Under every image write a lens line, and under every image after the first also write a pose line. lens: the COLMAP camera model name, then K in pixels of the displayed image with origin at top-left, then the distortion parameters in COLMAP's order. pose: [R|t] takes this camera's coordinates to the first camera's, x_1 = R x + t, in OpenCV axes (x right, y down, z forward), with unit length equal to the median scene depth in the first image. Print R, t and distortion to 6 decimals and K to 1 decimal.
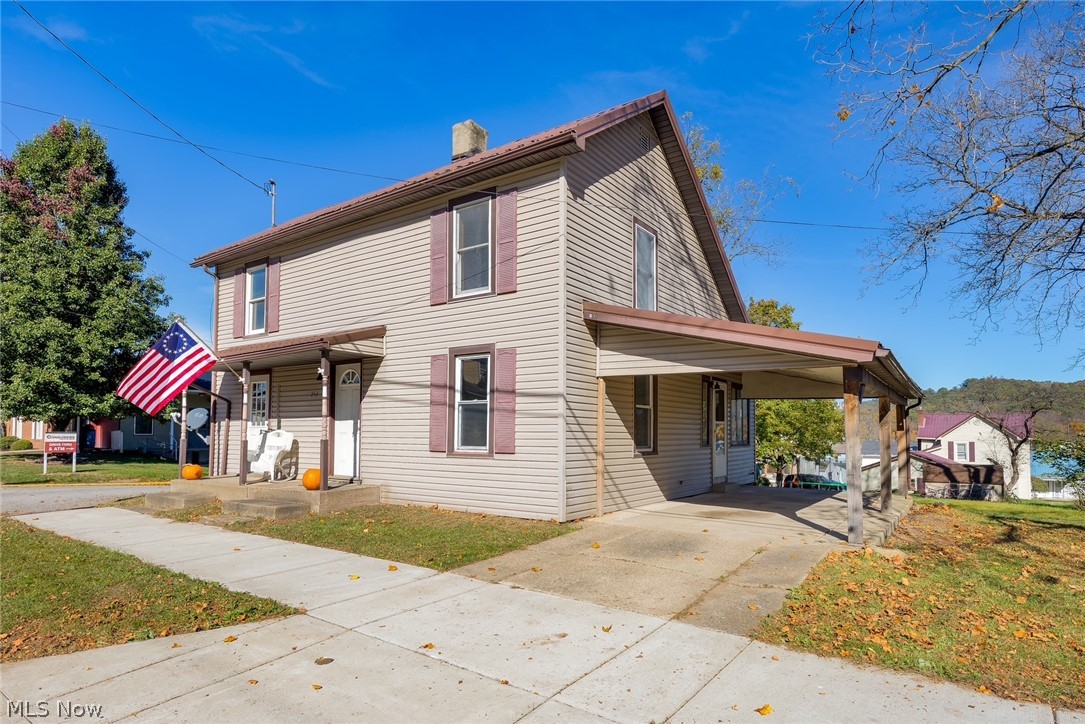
lens RADIAL K [[602.2, 0, 538.8], [0, 602.2, 413.3], [0, 0, 1]] dist [0.028699, 0.000465]
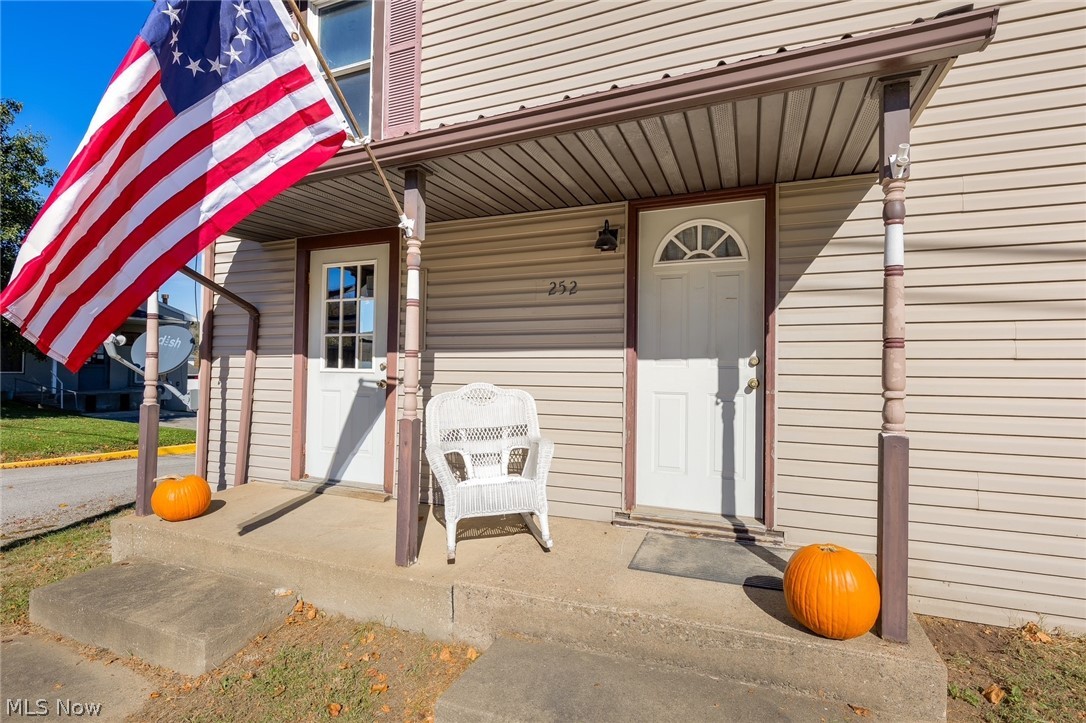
lens RADIAL K [[513.9, 0, 543.0], [0, 513.9, 361.5], [0, 0, 1]] dist [0.000284, 0.000136]
pose [[0.972934, 0.009190, 0.230902, -0.503308], [-0.013162, 0.999791, 0.015668, 0.010194], [-0.230710, -0.018283, 0.972851, 0.761185]]
